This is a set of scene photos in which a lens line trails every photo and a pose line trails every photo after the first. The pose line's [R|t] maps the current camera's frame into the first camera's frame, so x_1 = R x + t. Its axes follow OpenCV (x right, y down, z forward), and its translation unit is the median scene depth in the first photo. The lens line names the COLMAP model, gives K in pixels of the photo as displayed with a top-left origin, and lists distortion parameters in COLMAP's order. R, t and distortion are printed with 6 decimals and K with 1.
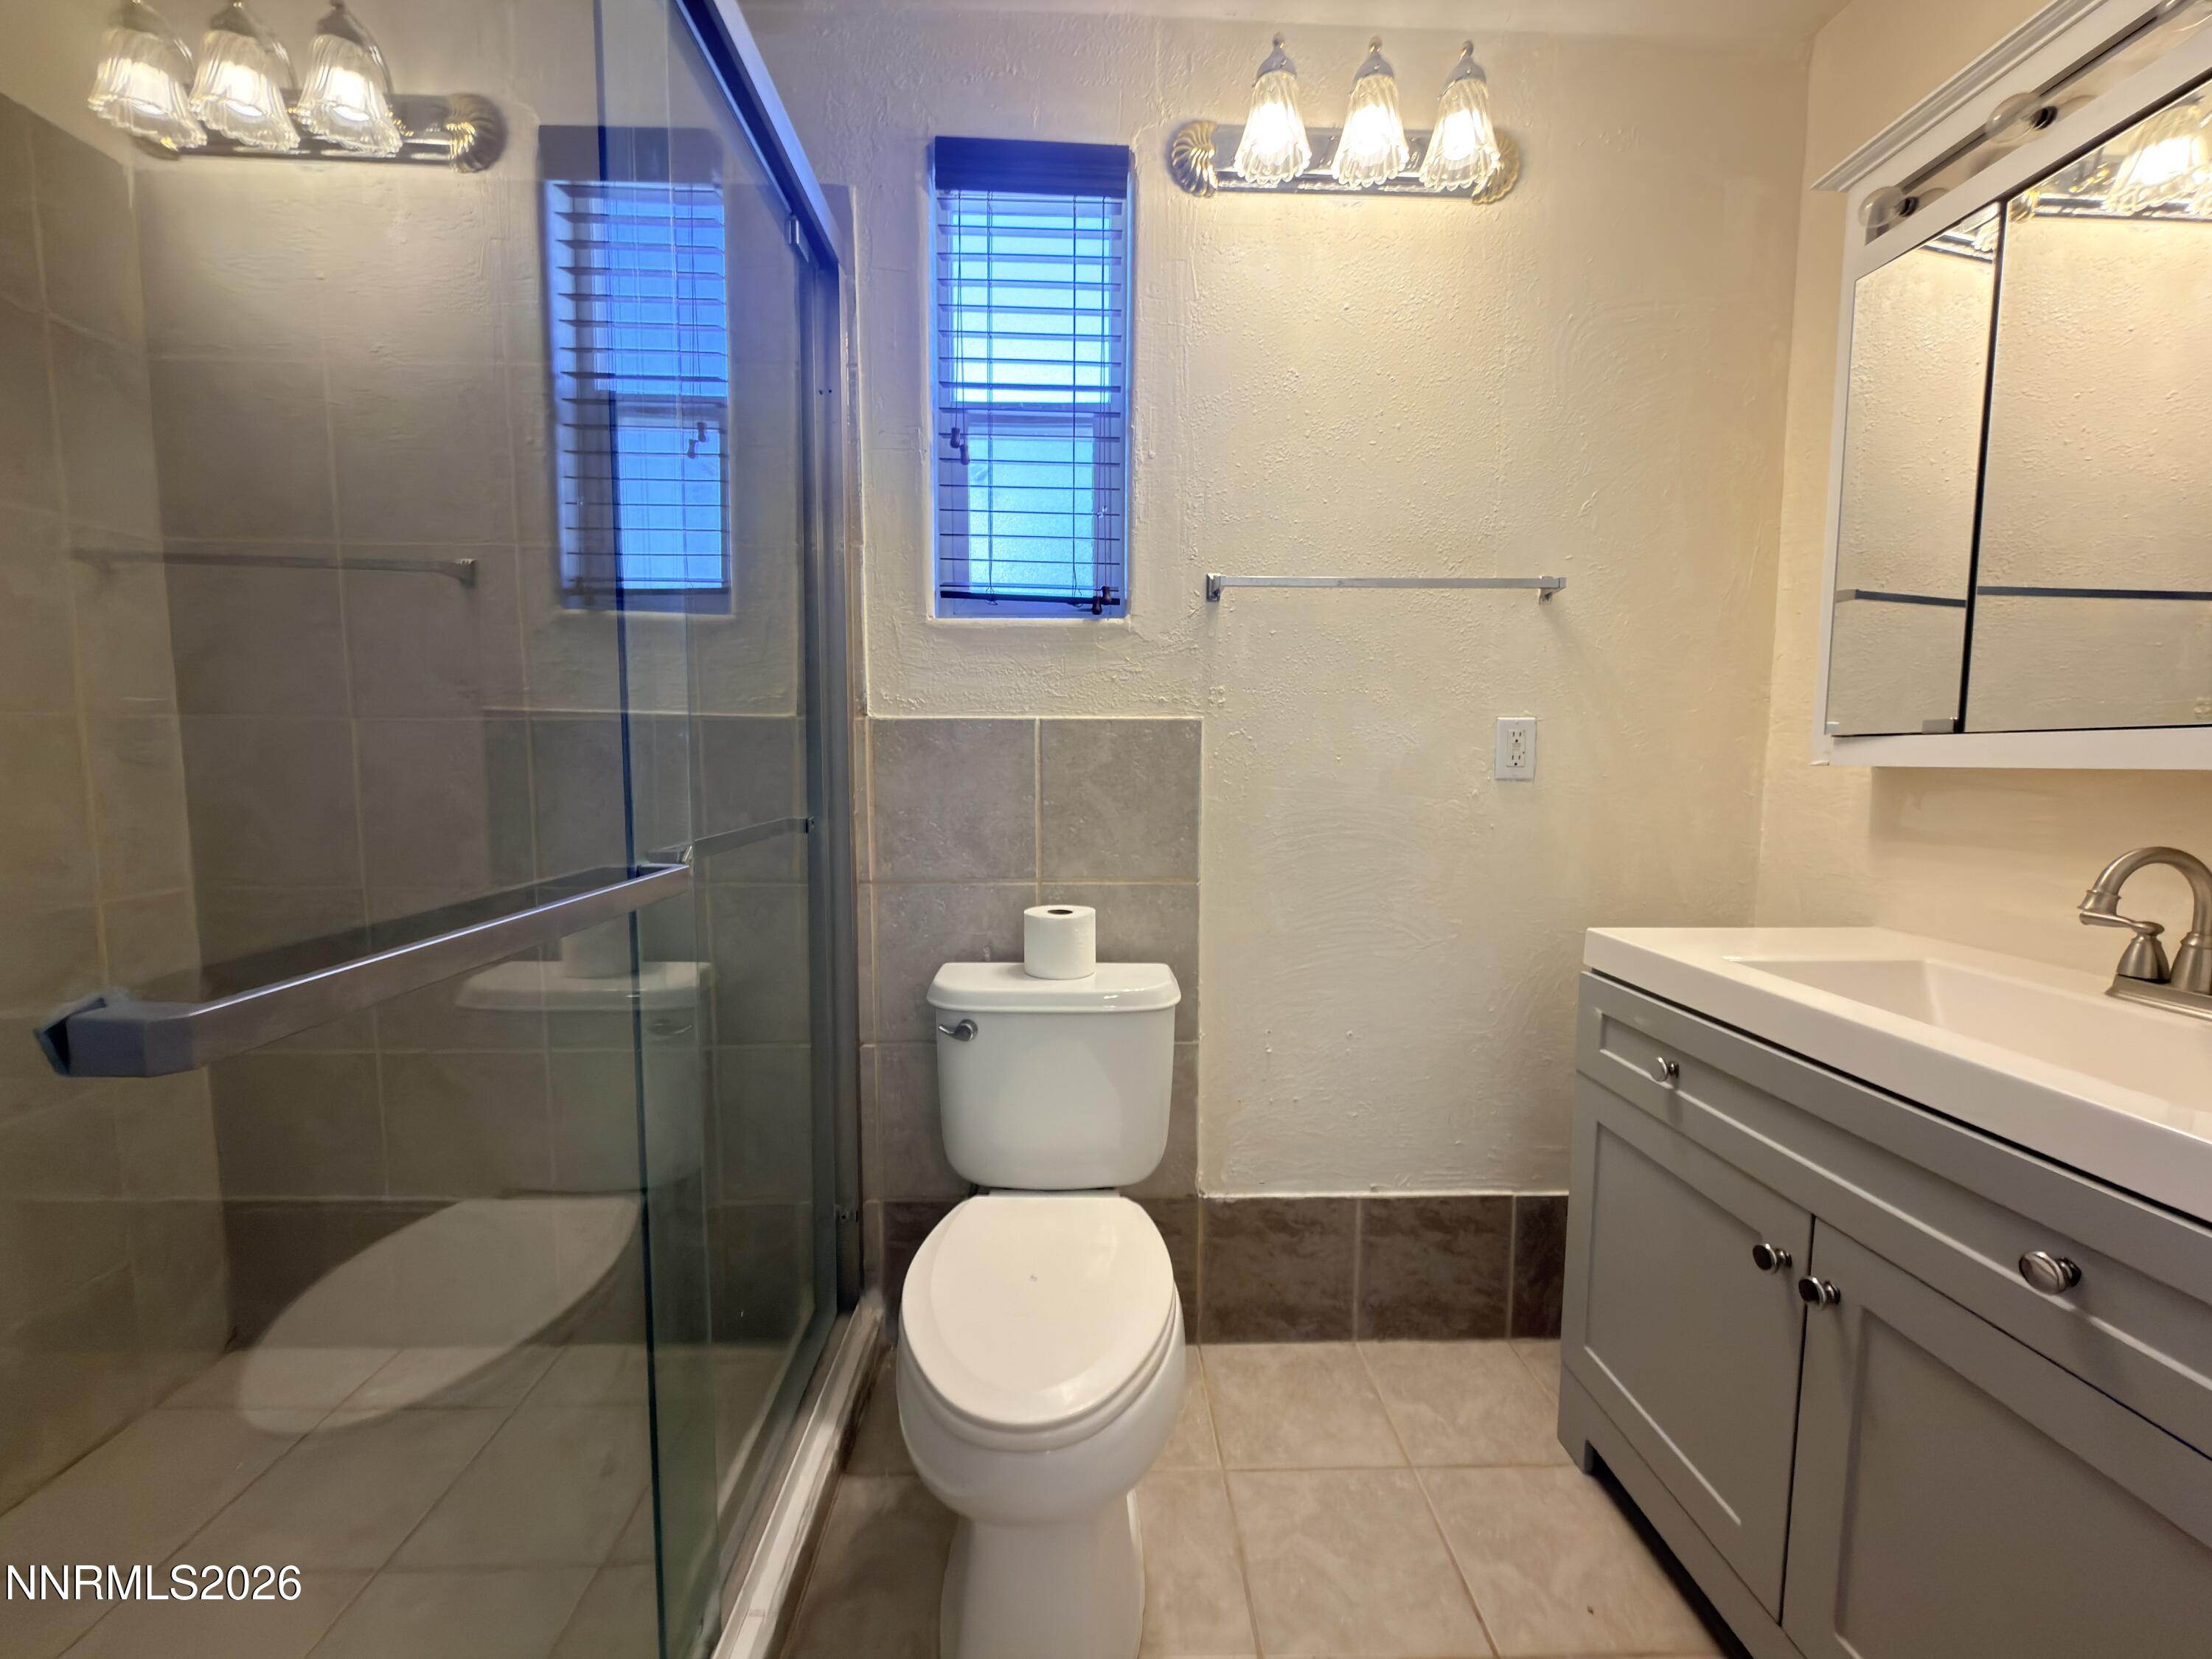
lens RADIAL K [[884.3, 0, 1103.4], [0, 884.3, 824.5], [0, 0, 1]] dist [0.003778, -0.000144]
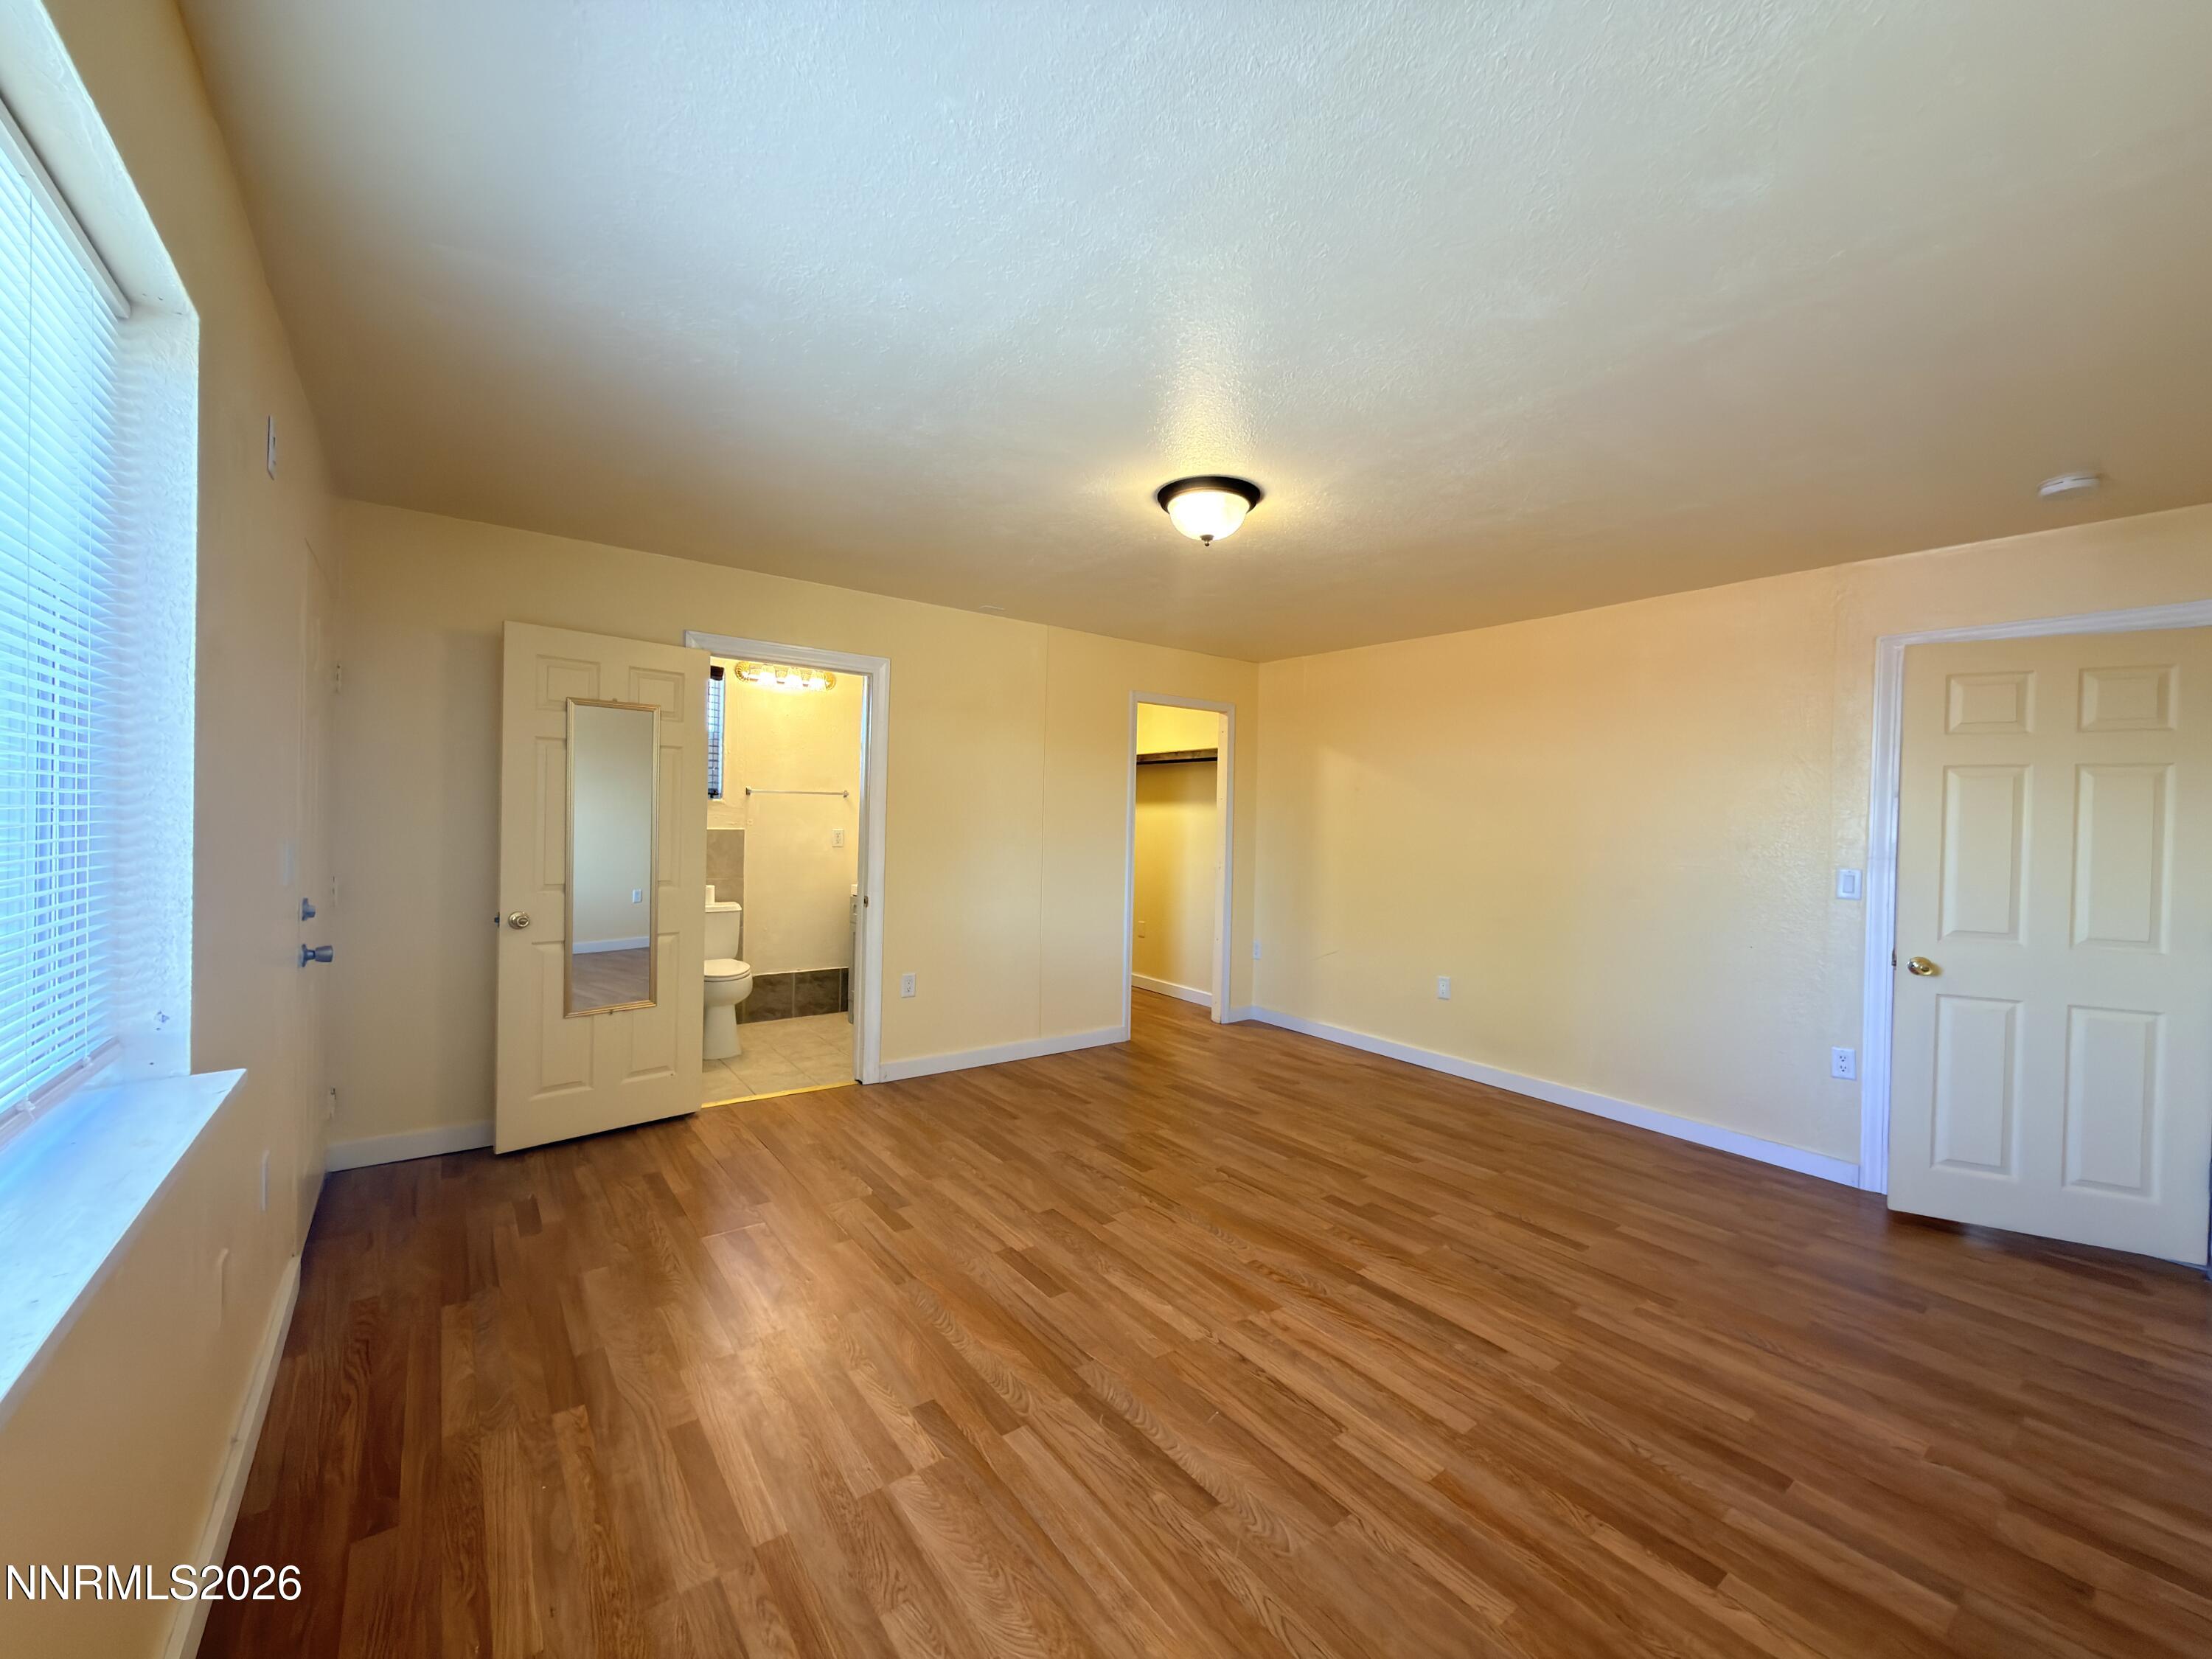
lens RADIAL K [[884.3, 0, 1109.8], [0, 884.3, 821.7], [0, 0, 1]] dist [0.003778, -0.000144]
pose [[0.813398, 0.004813, 0.581687, -0.705405], [0.028899, 0.998397, -0.048671, 0.053991], [-0.580989, 0.056399, 0.811955, -2.500442]]
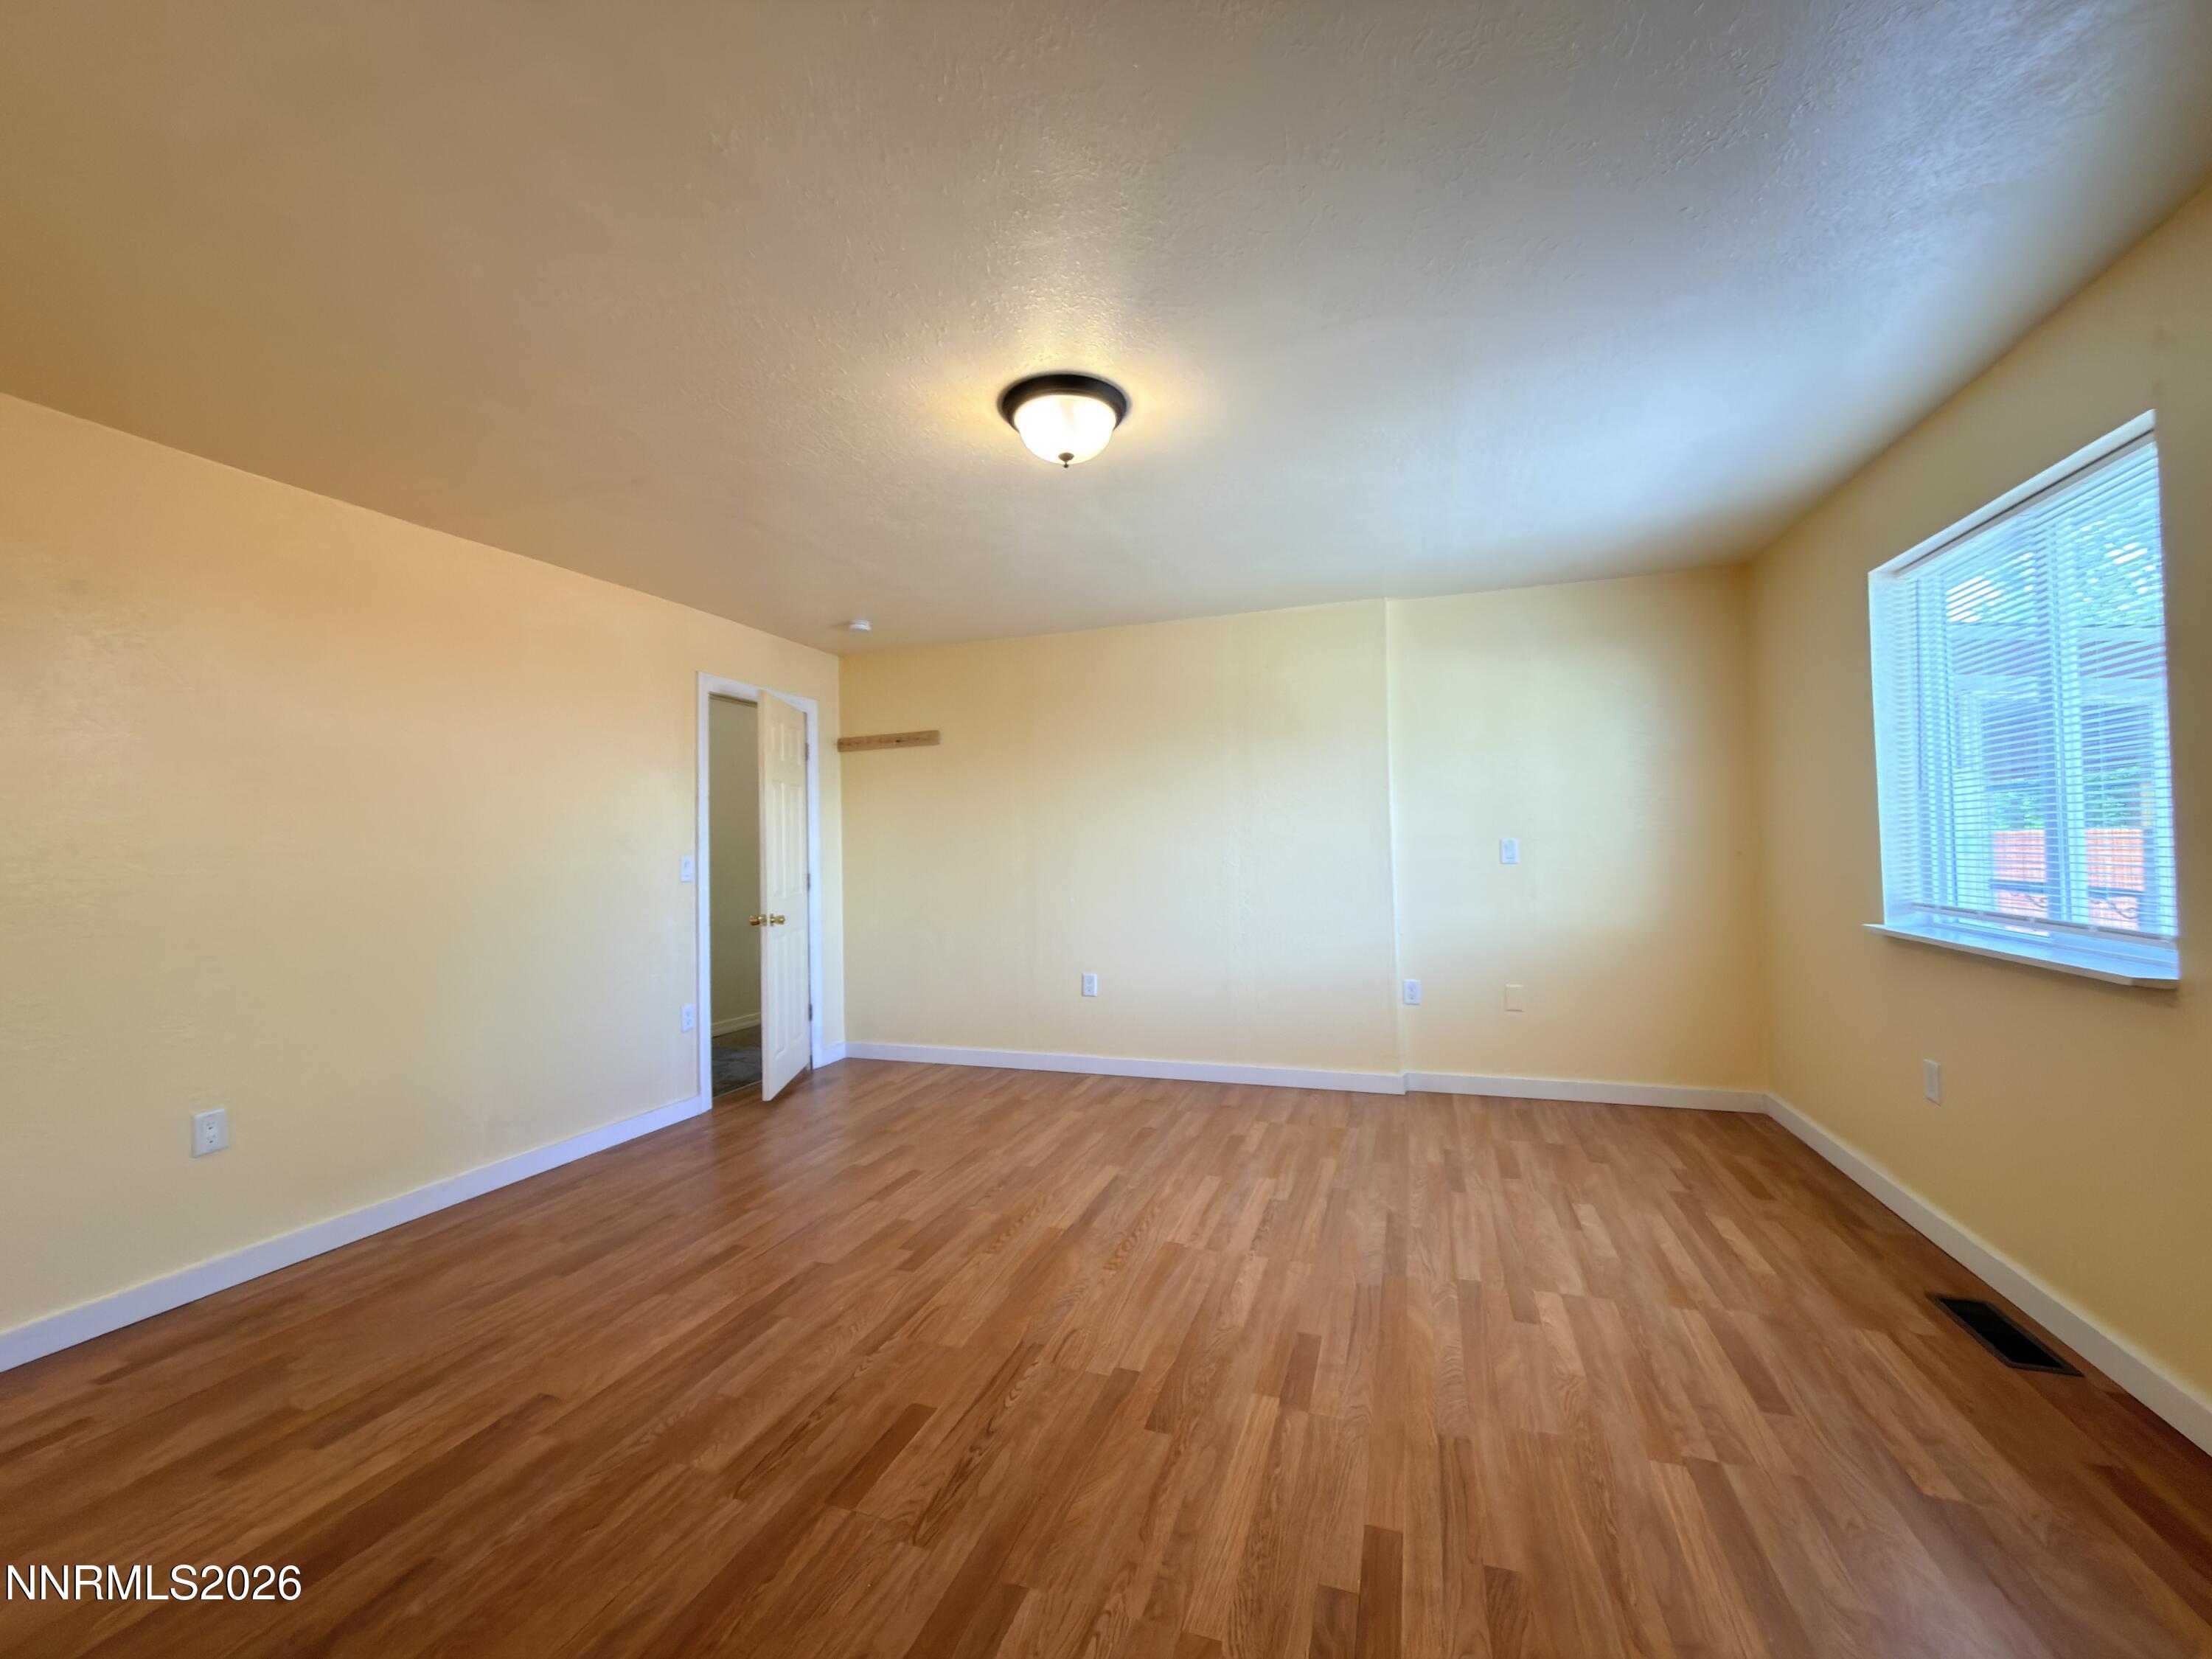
lens RADIAL K [[884.3, 0, 1104.3], [0, 884.3, 826.5], [0, 0, 1]] dist [0.003778, -0.000144]
pose [[-0.934578, 0.013960, 0.355485, 0.333068], [0.033540, 0.998237, 0.048977, -0.134486], [-0.354175, 0.057695, -0.933398, 1.946851]]
